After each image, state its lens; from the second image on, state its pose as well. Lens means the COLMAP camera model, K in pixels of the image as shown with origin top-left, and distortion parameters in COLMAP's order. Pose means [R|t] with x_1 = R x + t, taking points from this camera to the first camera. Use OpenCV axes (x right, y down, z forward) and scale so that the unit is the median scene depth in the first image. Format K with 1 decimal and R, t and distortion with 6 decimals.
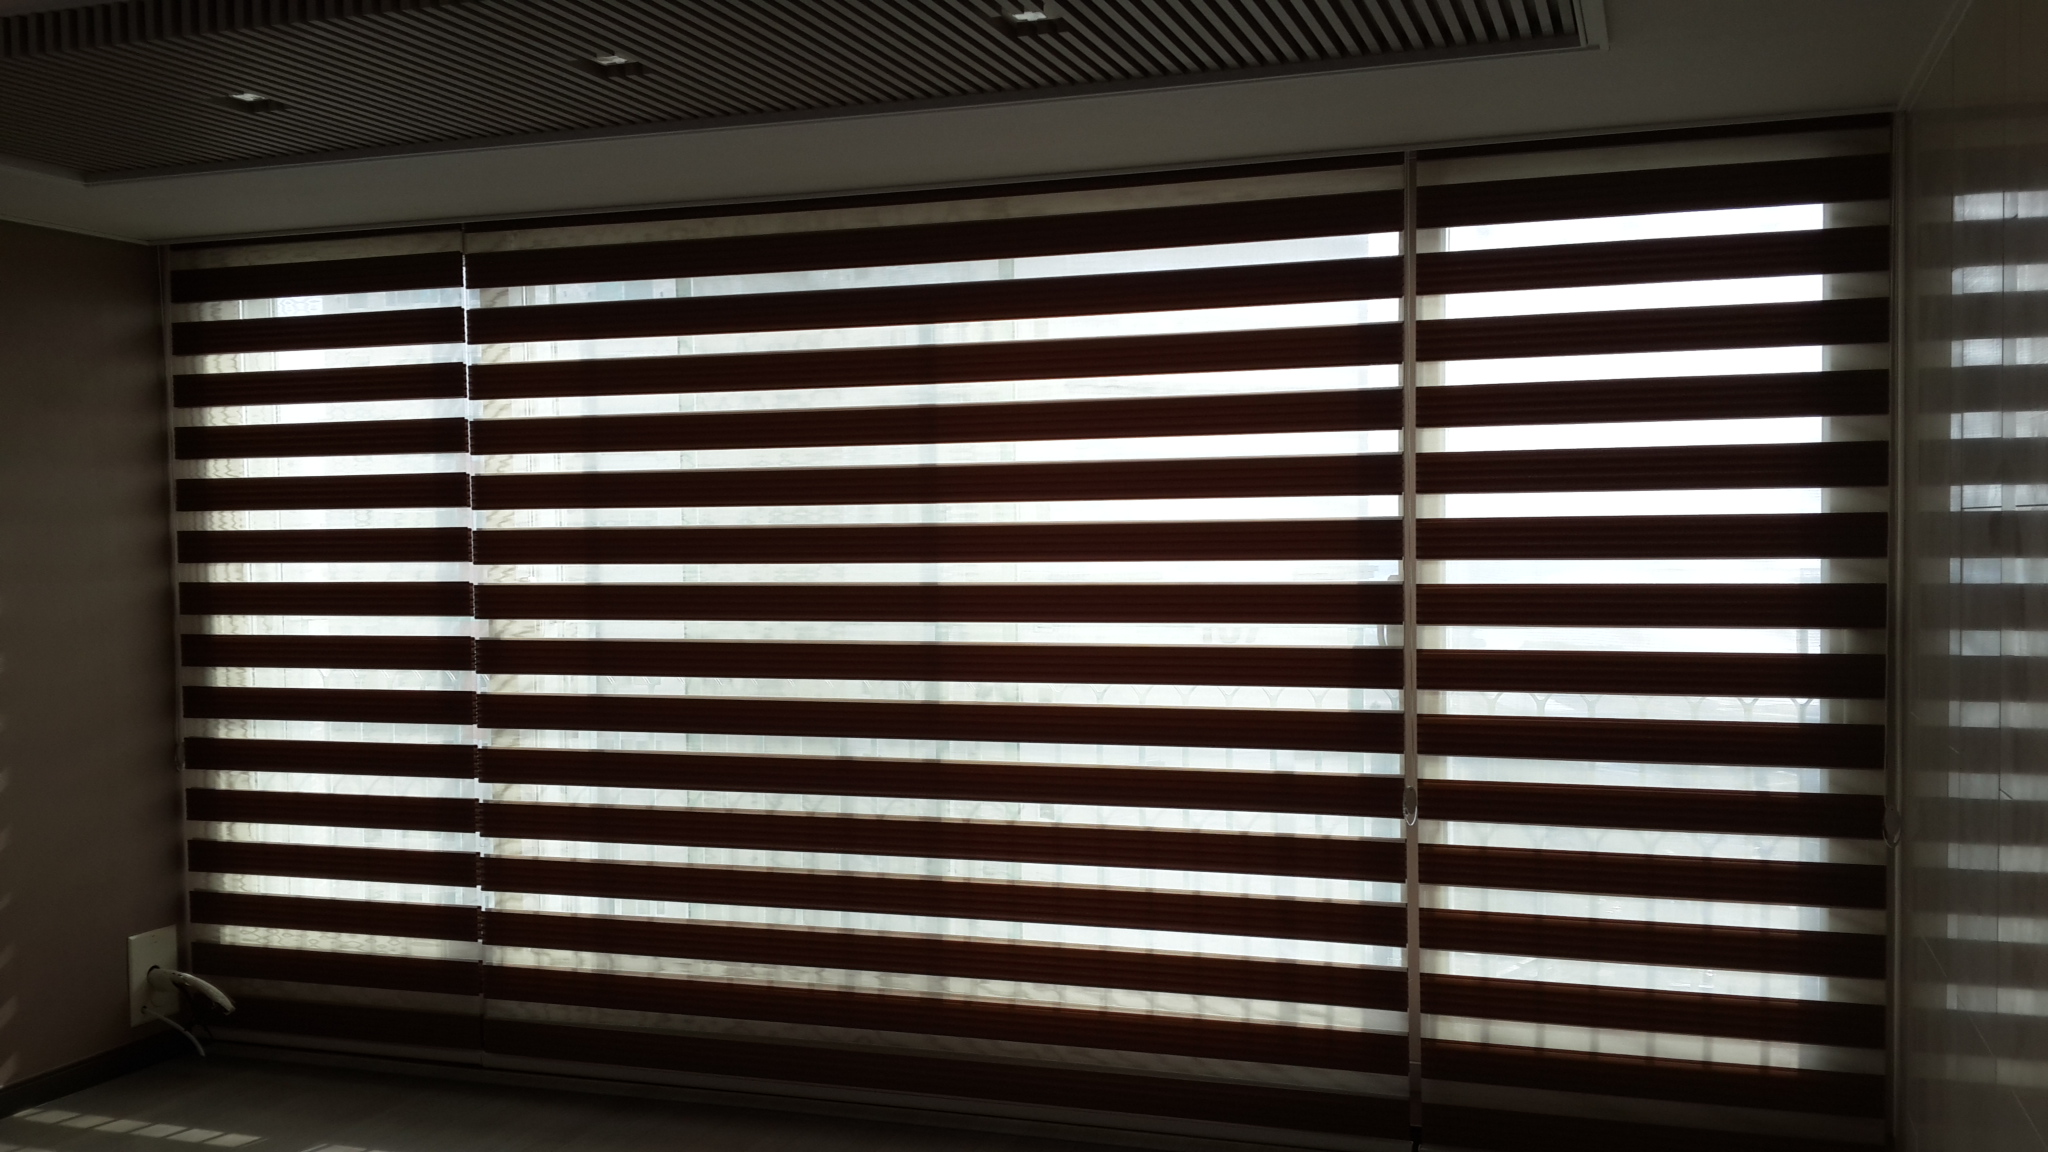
lens RADIAL K [[1877.9, 0, 1024.0], [0, 1877.9, 576.0], [0, 0, 1]] dist [0.063665, -0.005433]
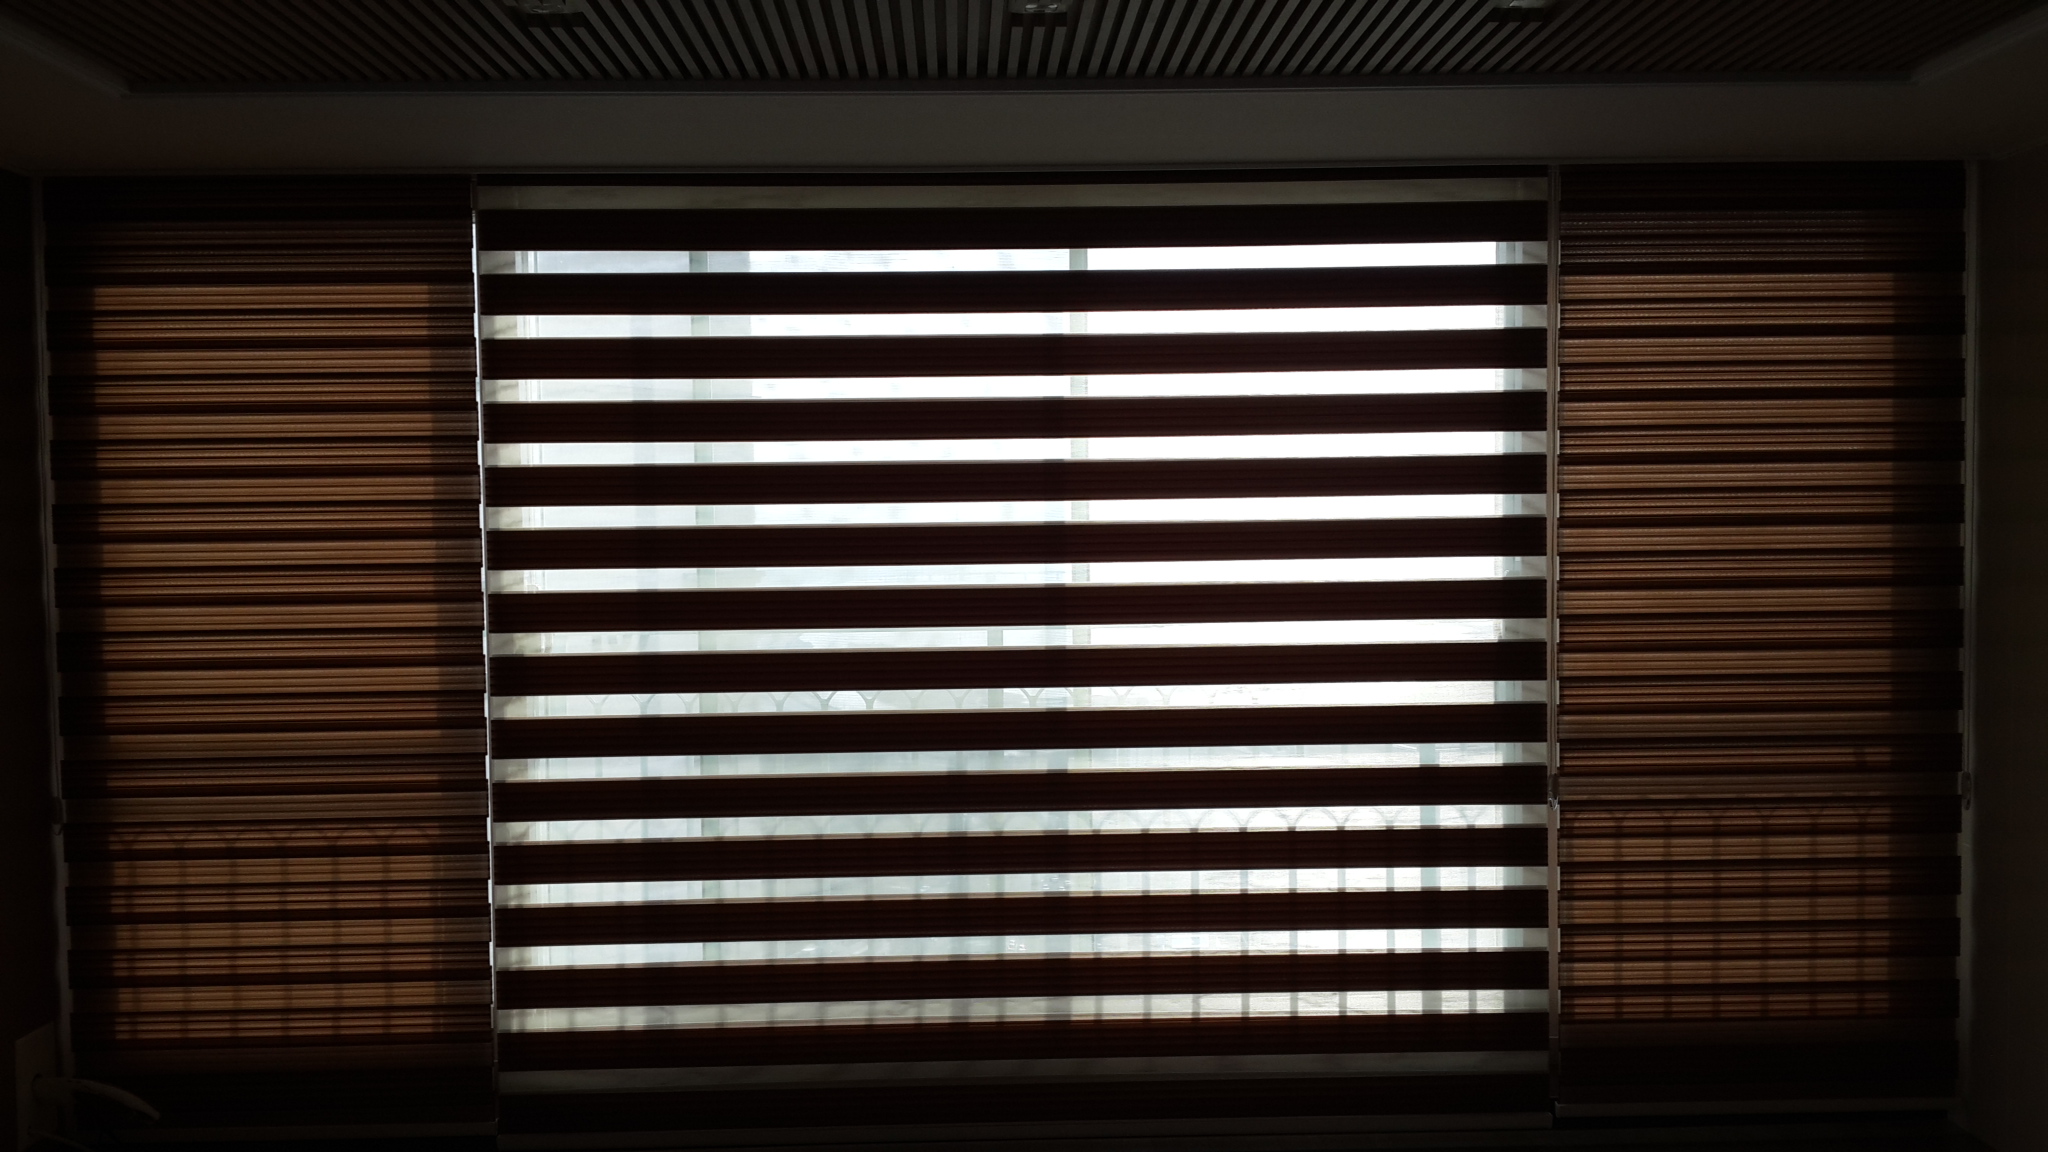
lens RADIAL K [[1821.8, 0, 1024.0], [0, 1821.8, 576.0], [0, 0, 1]] dist [0.045103, -0.005733]
pose [[0.935892, -0.010350, 0.352135, -0.341735], [0.011810, 0.999928, -0.001998, 0.000935], [-0.352089, 0.006028, 0.935947, 0.124014]]
